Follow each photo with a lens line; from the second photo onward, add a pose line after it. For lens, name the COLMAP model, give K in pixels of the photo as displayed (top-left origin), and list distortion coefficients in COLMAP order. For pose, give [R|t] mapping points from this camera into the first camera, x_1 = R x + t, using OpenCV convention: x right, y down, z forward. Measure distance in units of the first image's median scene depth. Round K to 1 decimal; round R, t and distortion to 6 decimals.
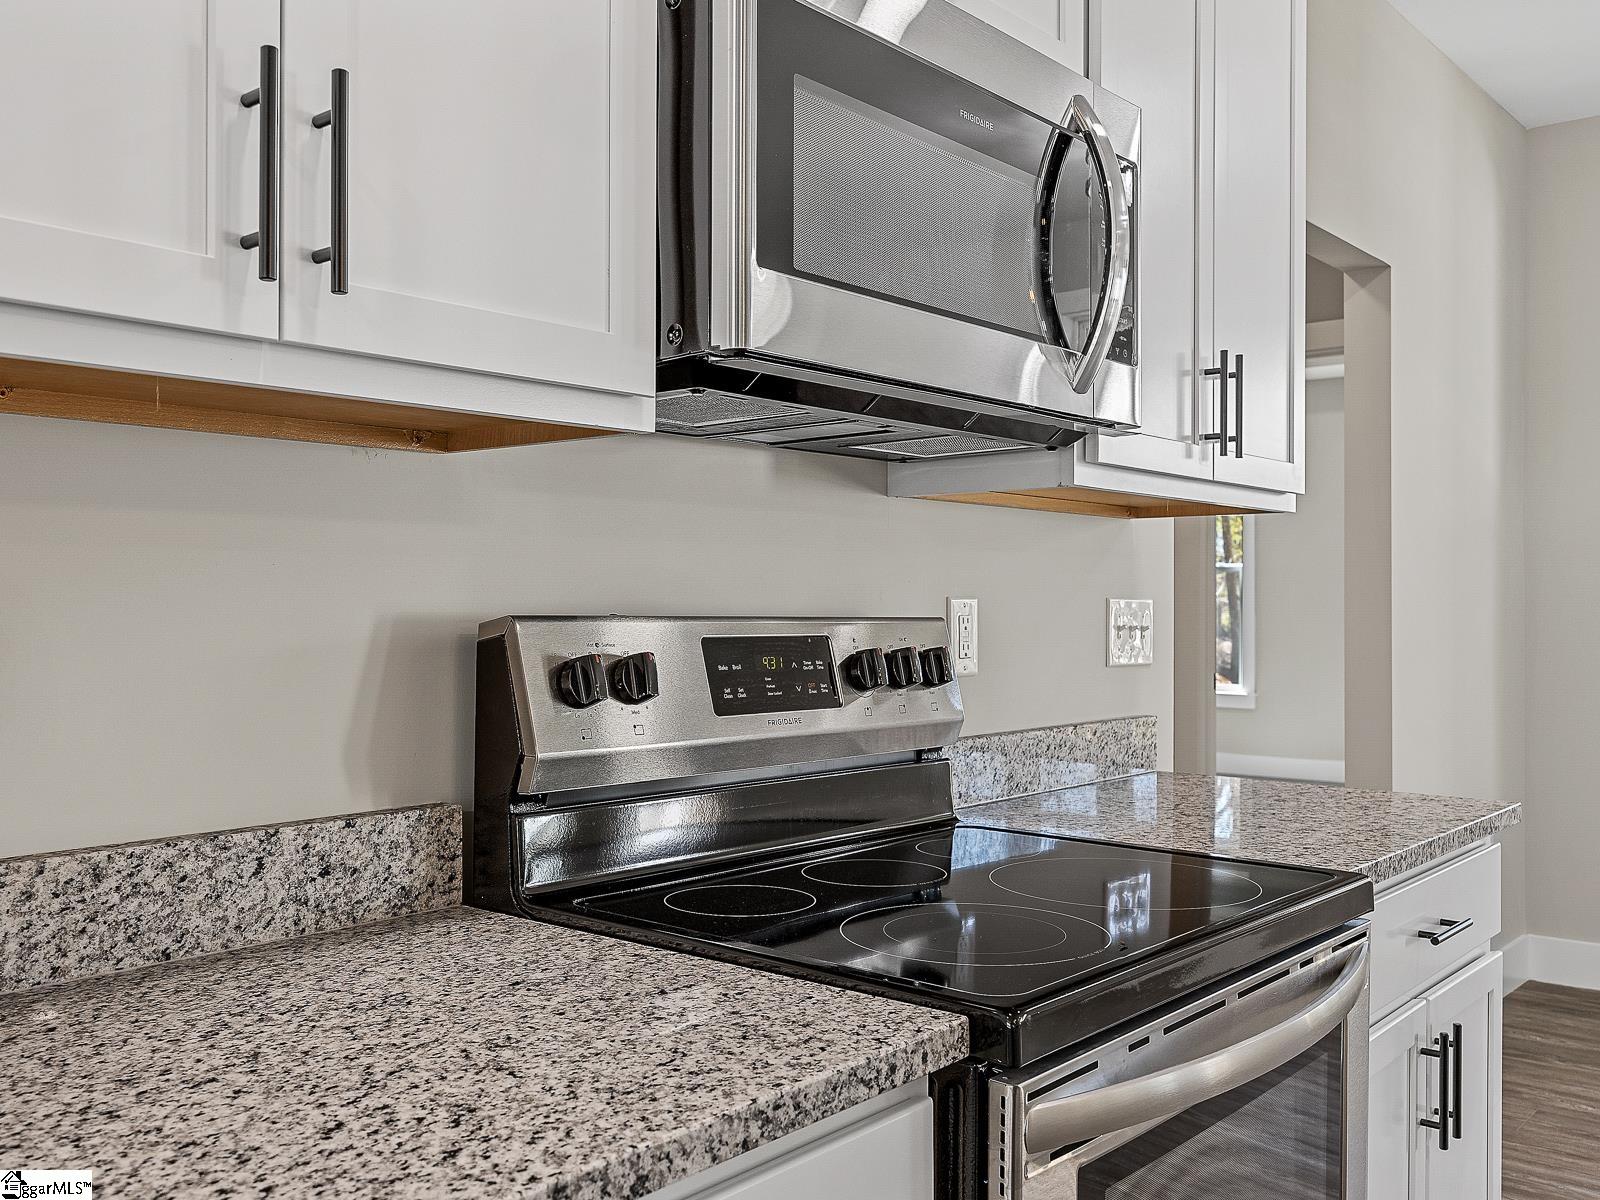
lens RADIAL K [[1396.4, 0, 800.0], [0, 1396.4, 600.0], [0, 0, 1]] dist [0.001392, 0.003014]
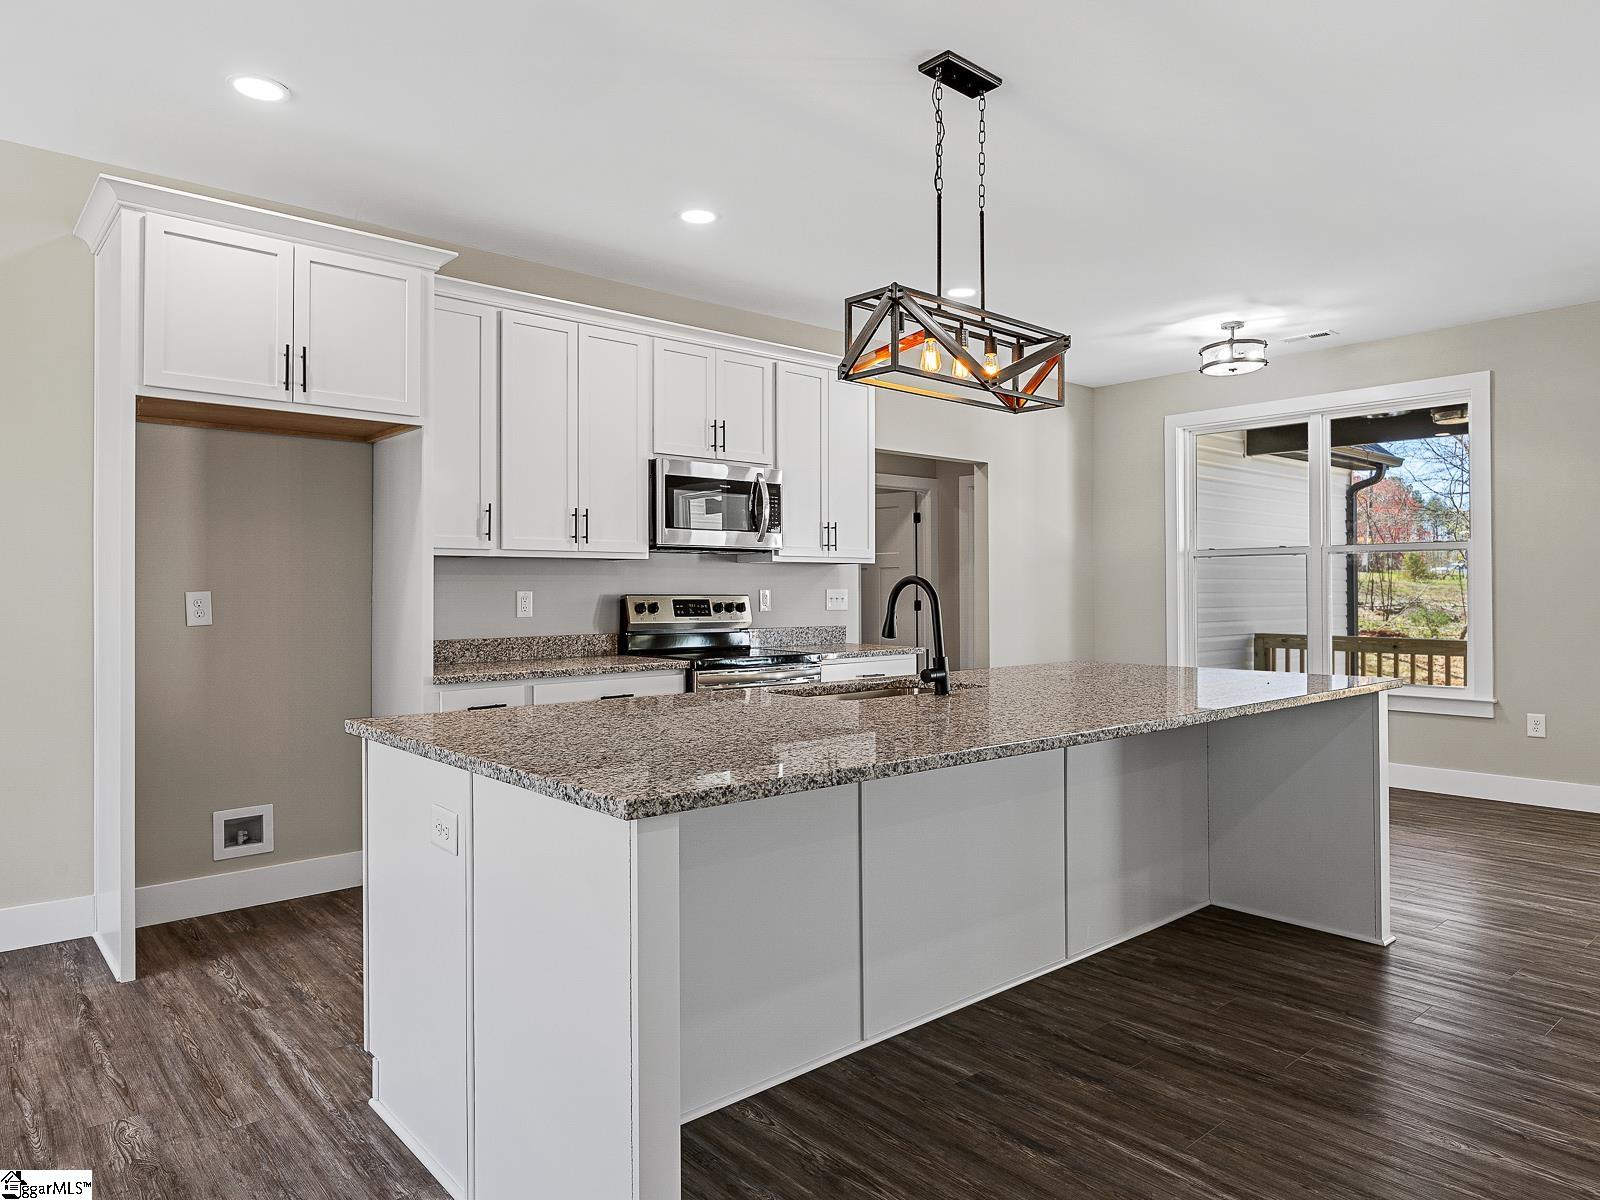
lens RADIAL K [[954.1, 0, 800.0], [0, 954.1, 600.0], [0, 0, 1]] dist [-0.000442, -0.000171]
pose [[0.988410, -0.000030, -0.151808, 0.883789], [0.002398, 0.999878, 0.015414, -0.018467], [0.151789, -0.015599, 0.988290, -2.161148]]
